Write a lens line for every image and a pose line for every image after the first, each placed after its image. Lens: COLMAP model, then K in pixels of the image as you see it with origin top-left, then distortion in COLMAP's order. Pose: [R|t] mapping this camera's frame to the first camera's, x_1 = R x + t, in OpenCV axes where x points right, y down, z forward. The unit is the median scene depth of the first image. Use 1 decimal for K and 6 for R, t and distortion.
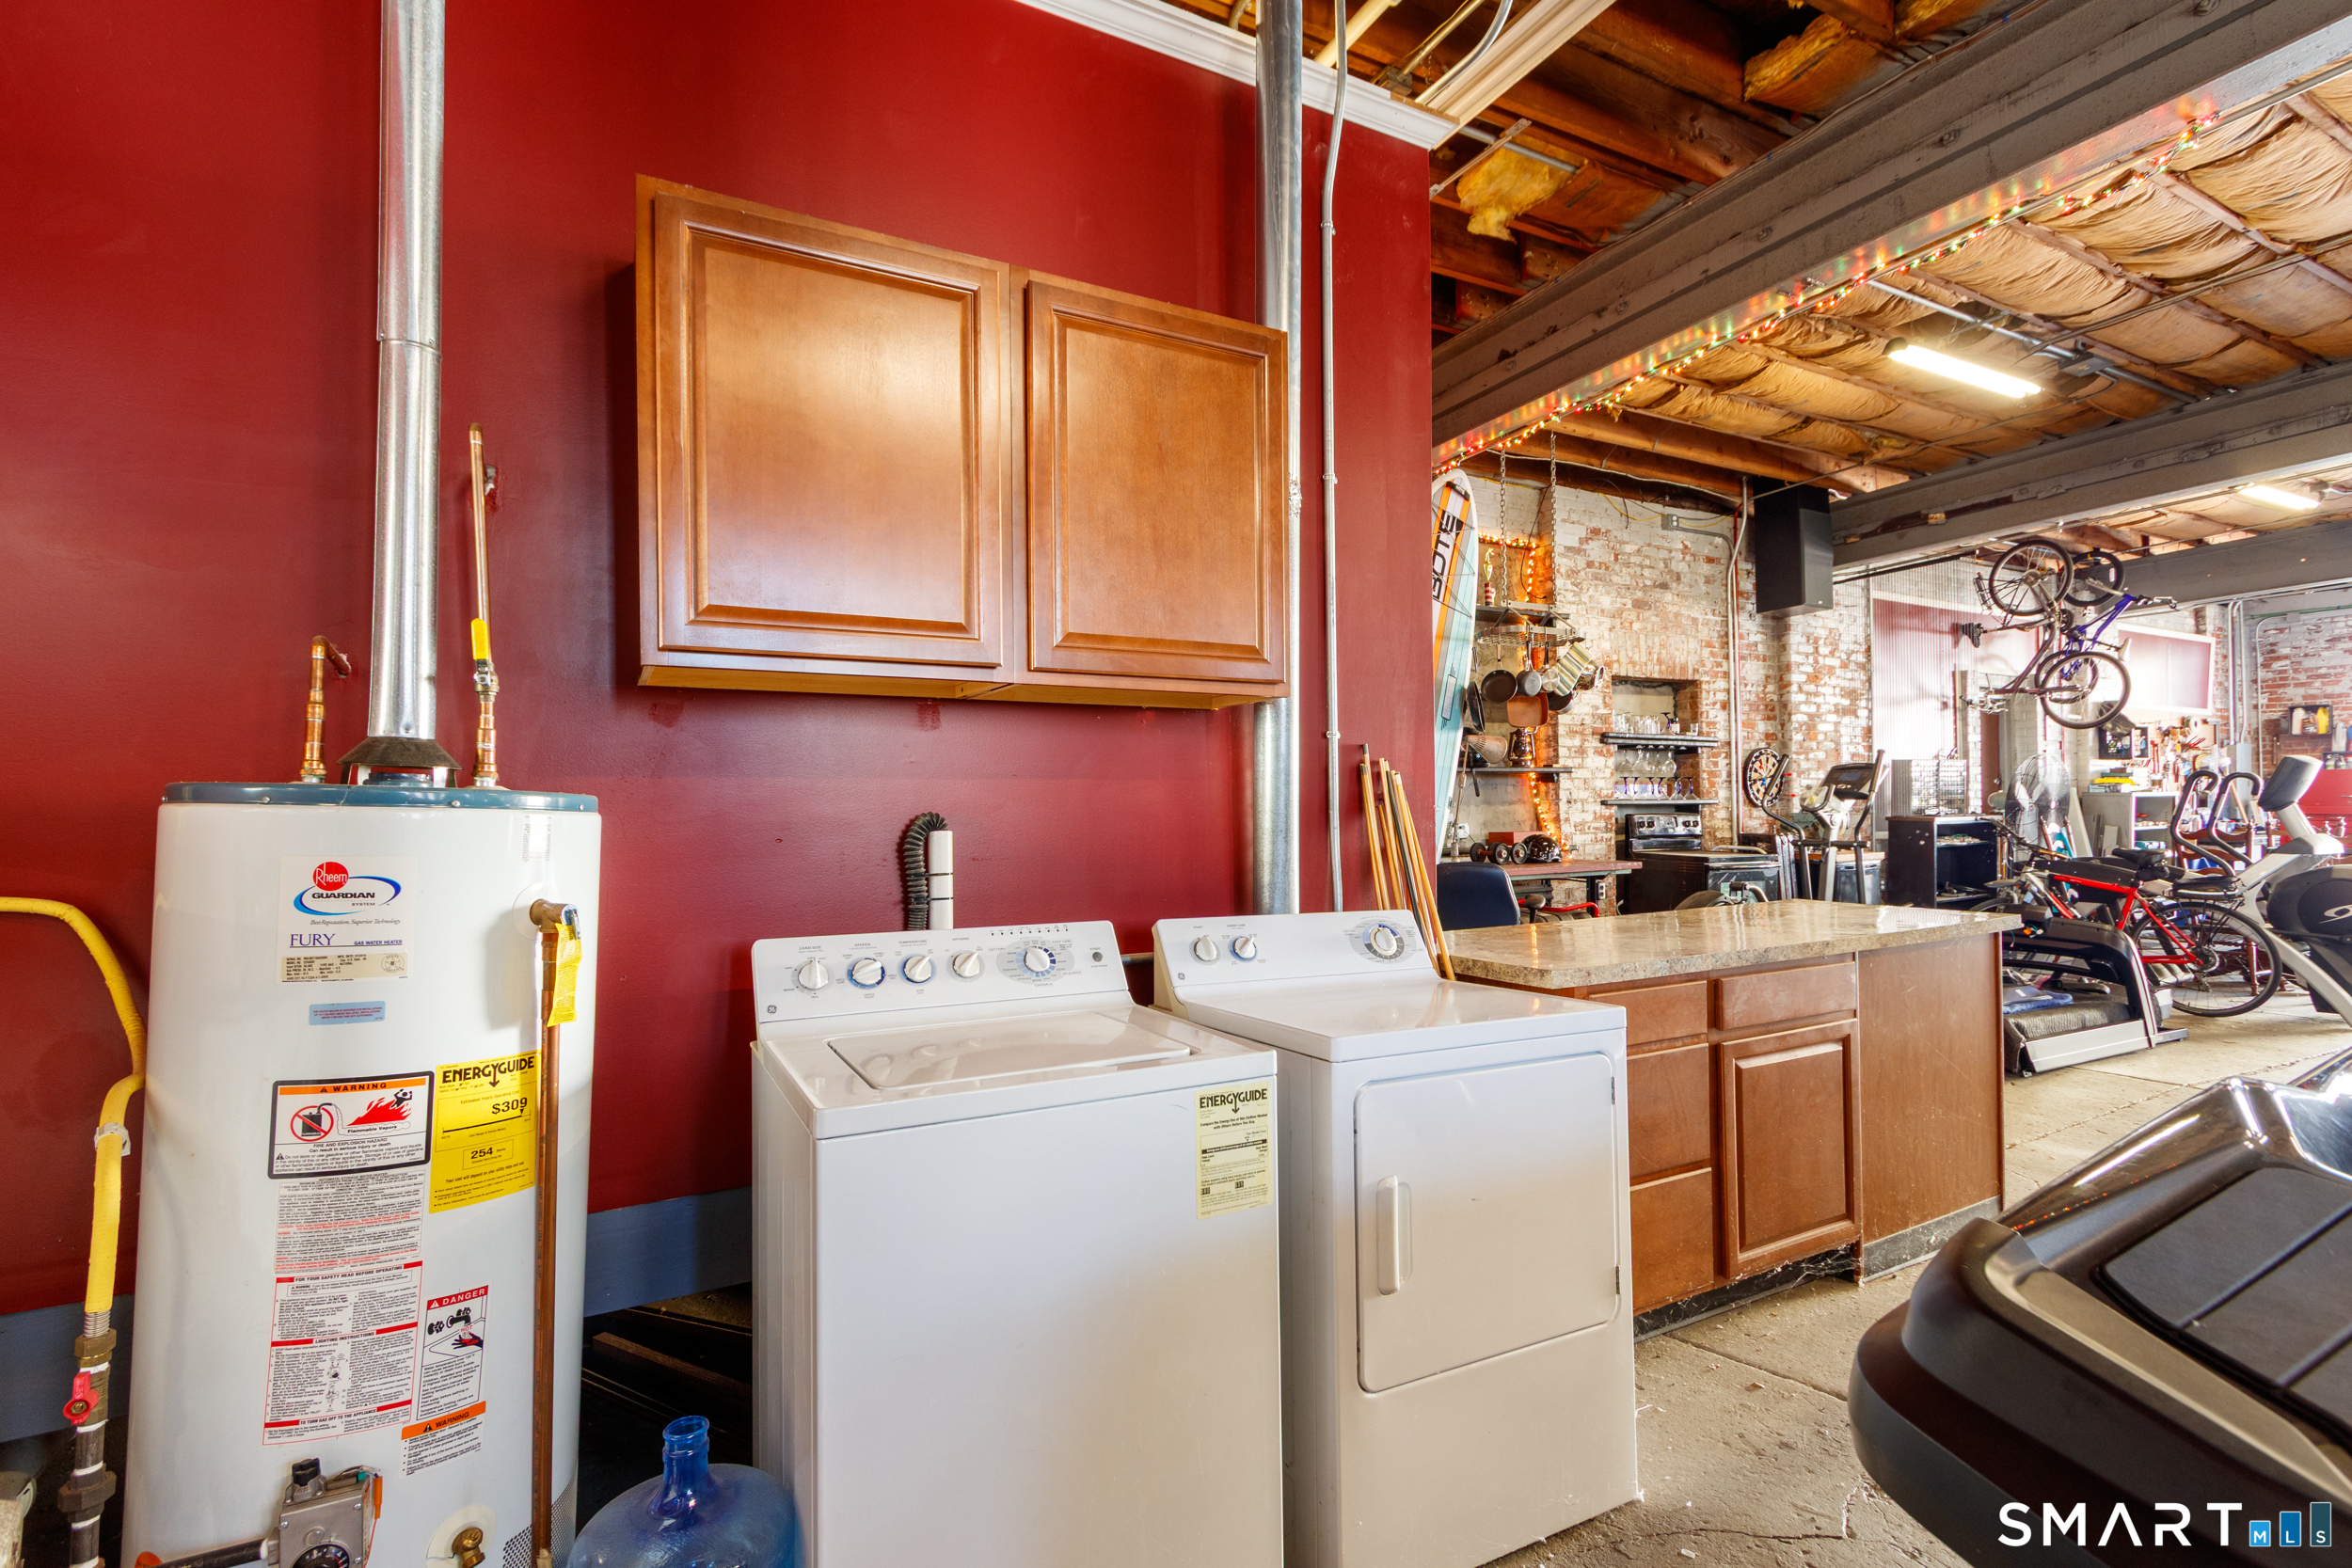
lens RADIAL K [[1079.6, 0, 1169.1], [0, 1079.6, 802.0], [0, 0, 1]] dist [0.009226, -0.003343]
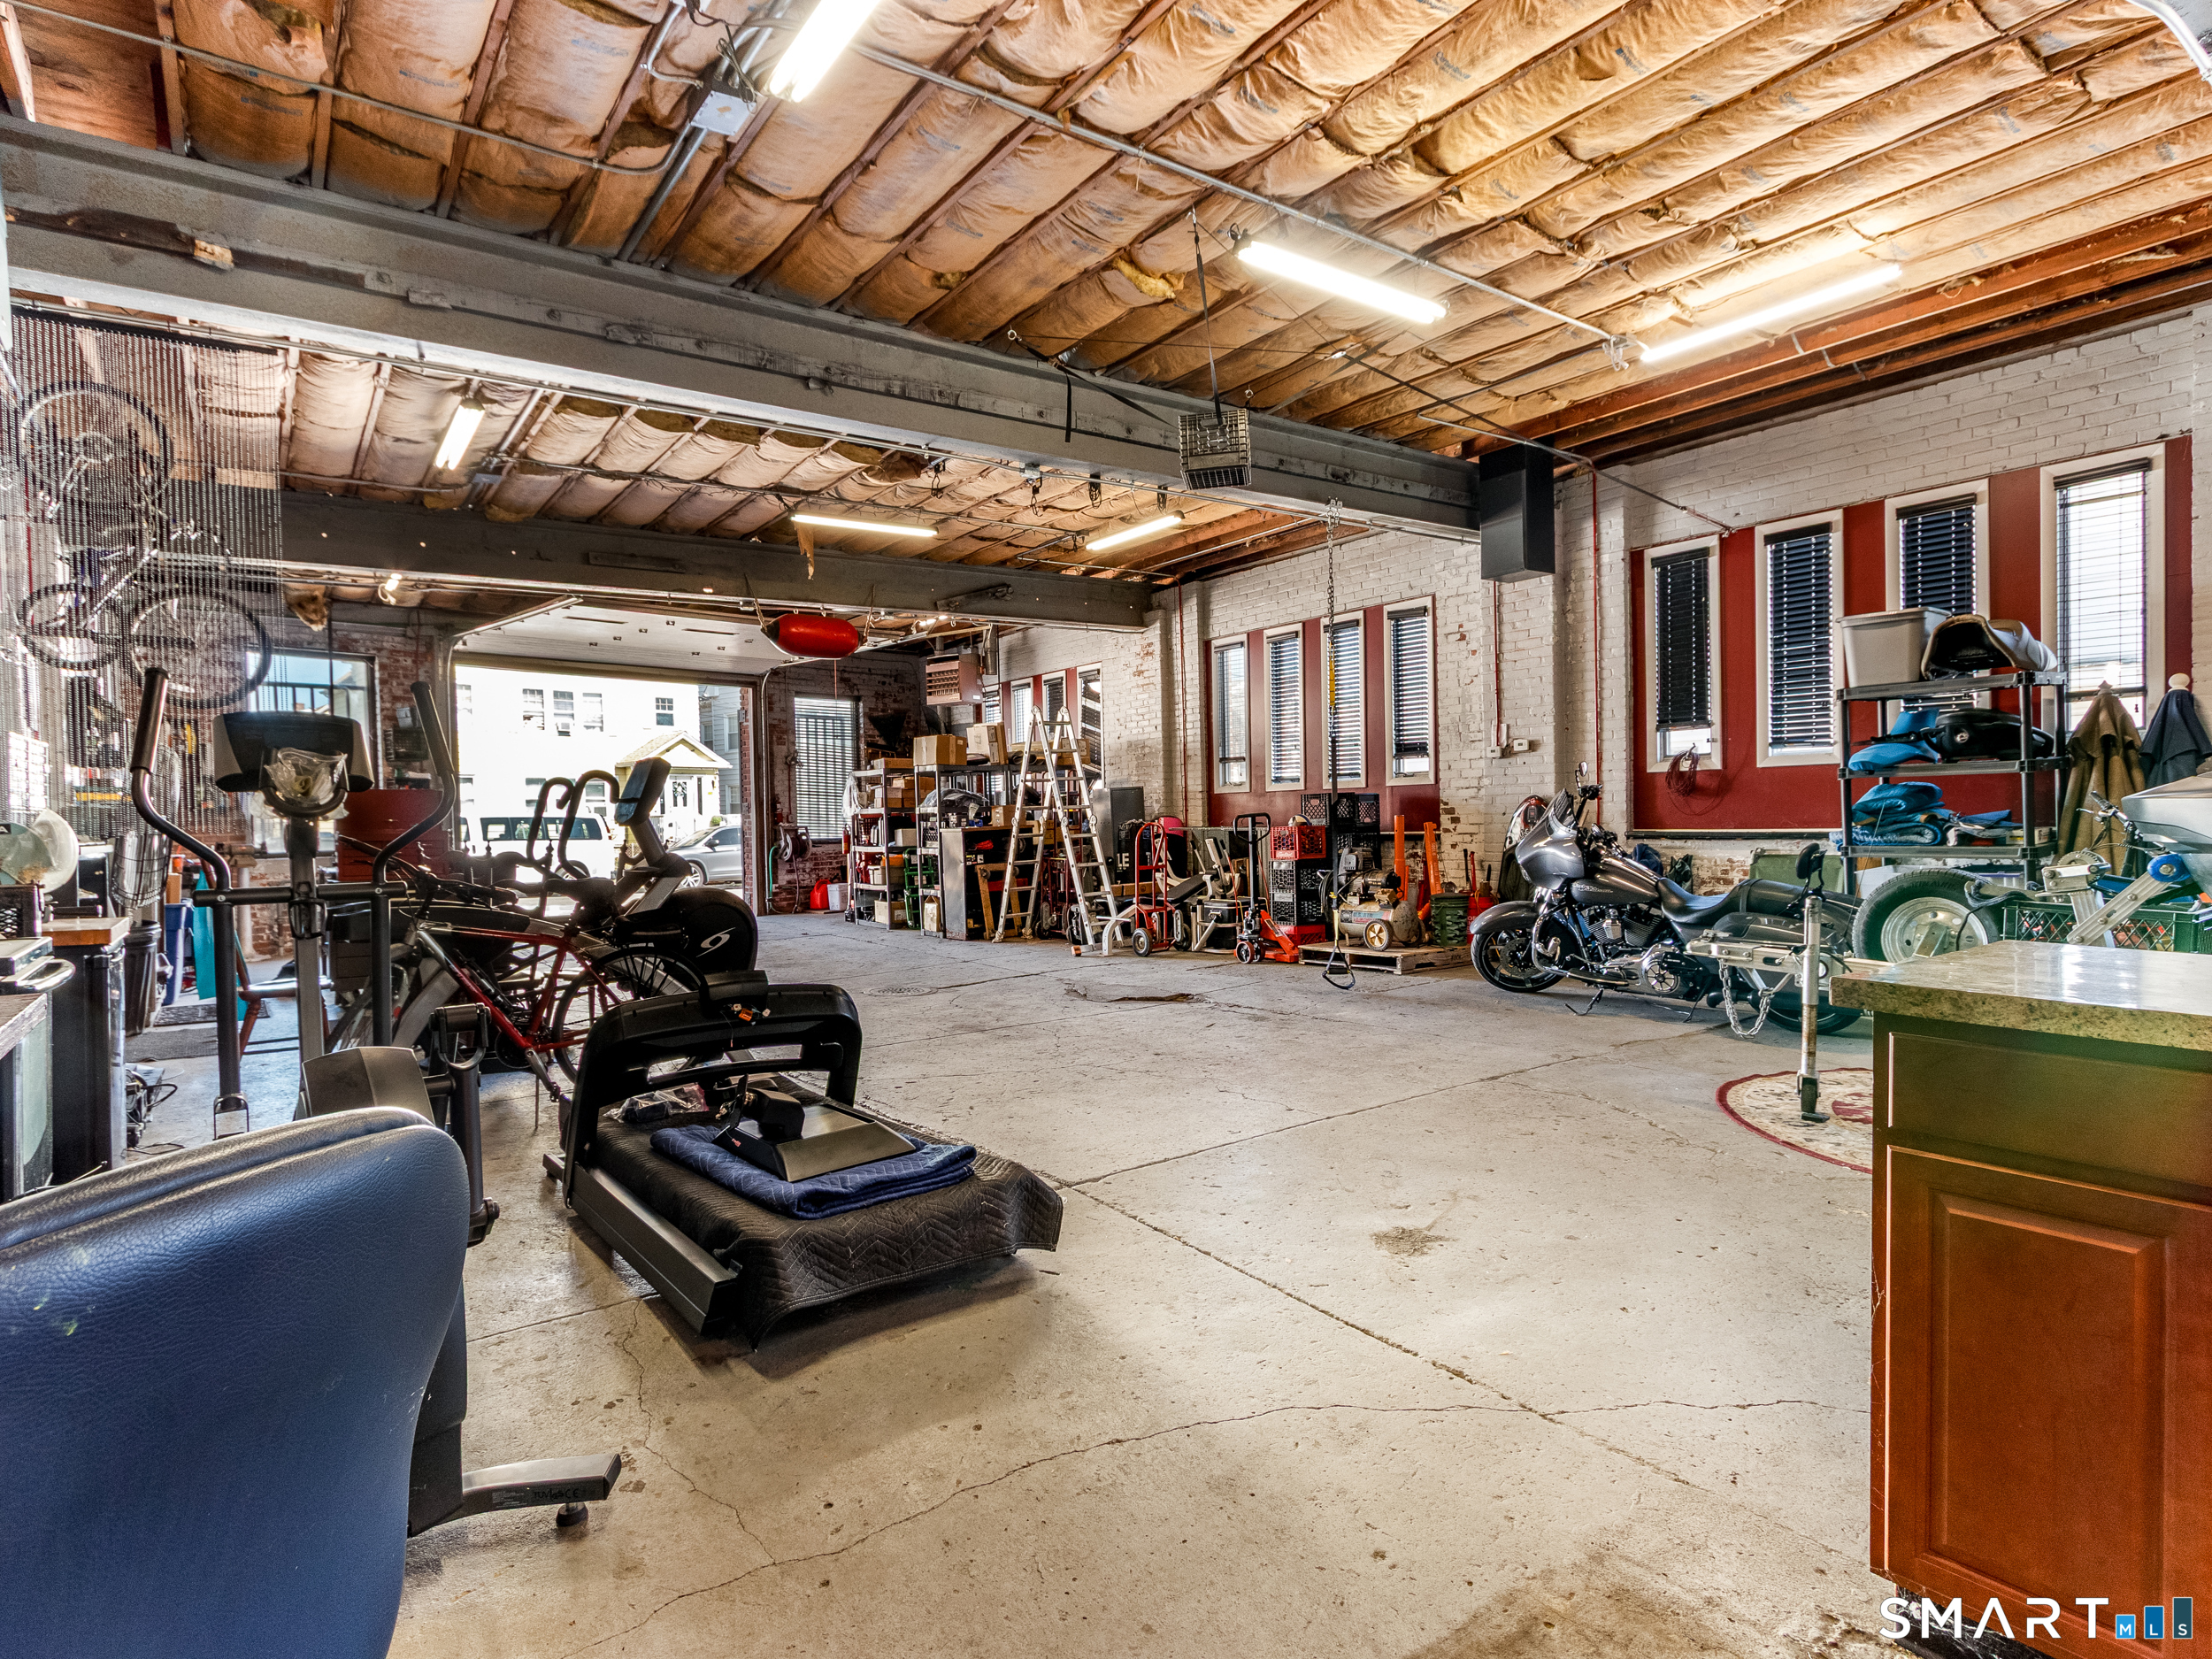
lens RADIAL K [[1154.4, 0, 1086.6], [0, 1154.4, 846.7], [0, 0, 1]] dist [0.007882, -0.001712]
pose [[-0.139309, -0.007015, 0.990224, 0.111858], [0.015670, 0.999834, 0.009288, 0.018793], [-0.990125, 0.016811, -0.139176, 0.696847]]
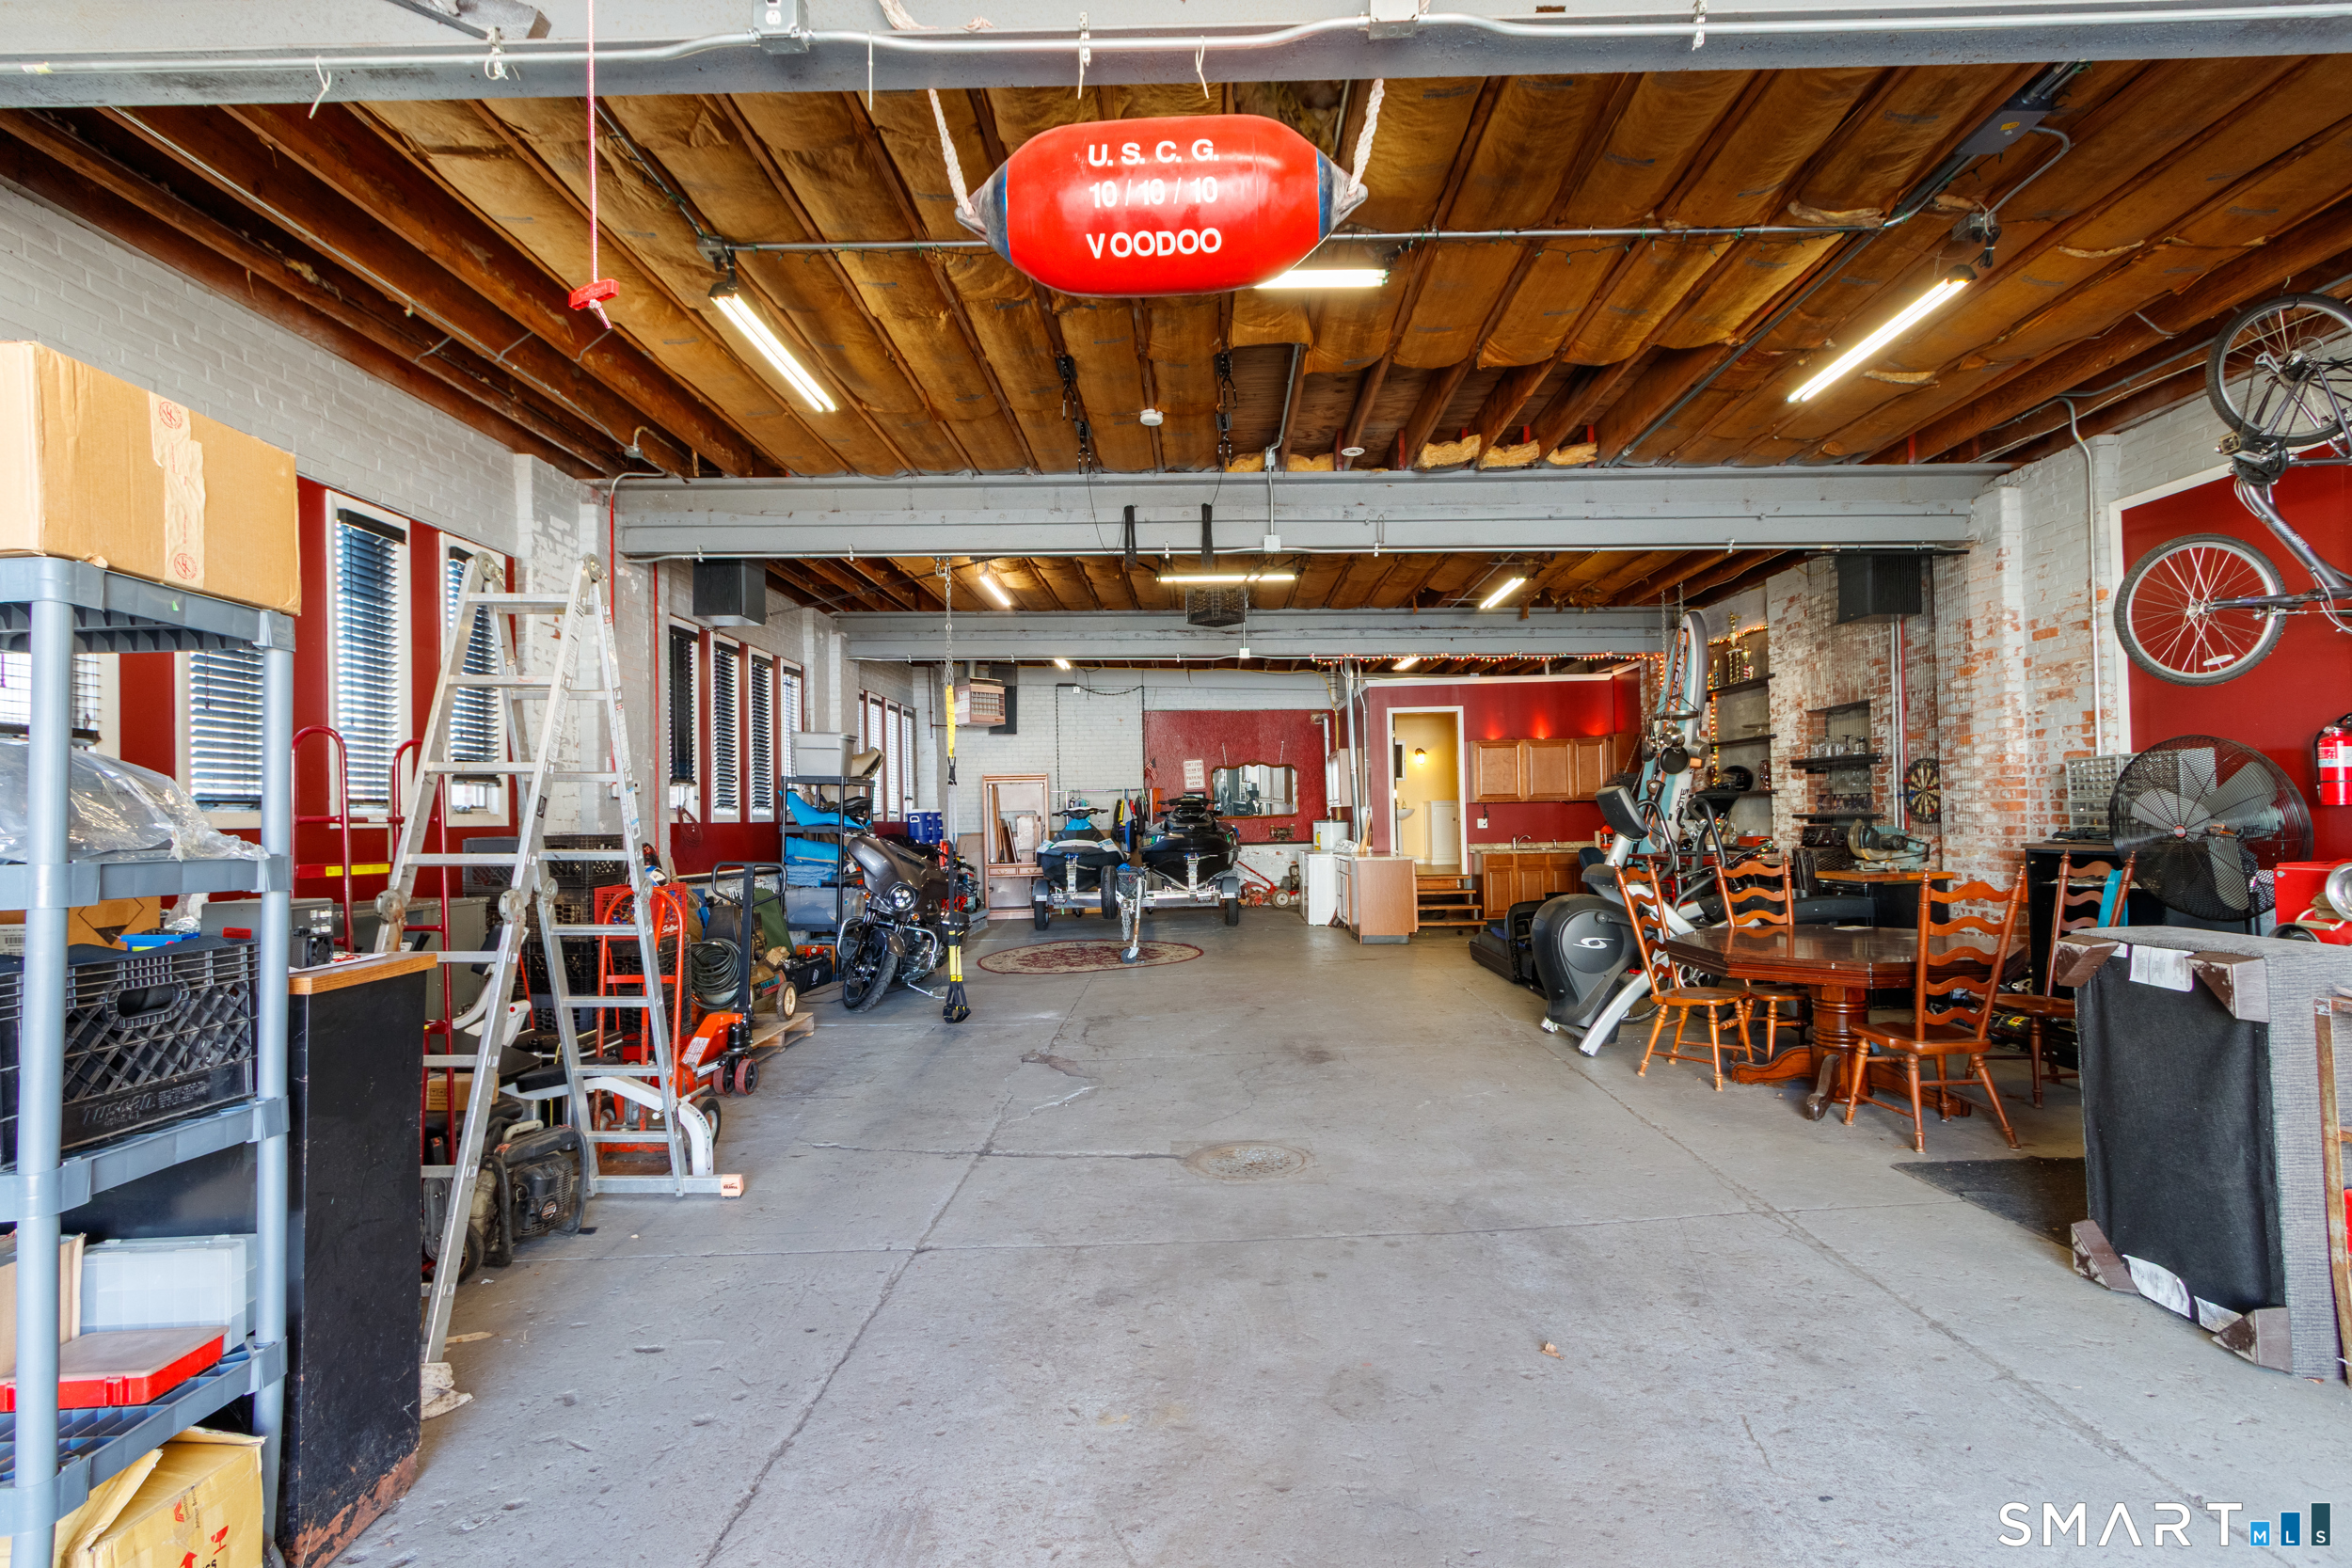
lens RADIAL K [[1079.6, 0, 1166.3], [0, 1079.6, 797.6], [0, 0, 1]] dist [0.009226, -0.003343]
pose [[-0.493185, 0.003714, -0.869917, 1.861394], [0.032618, 0.999367, -0.014225, -0.027350], [0.869313, -0.035391, -0.492994, 0.992124]]
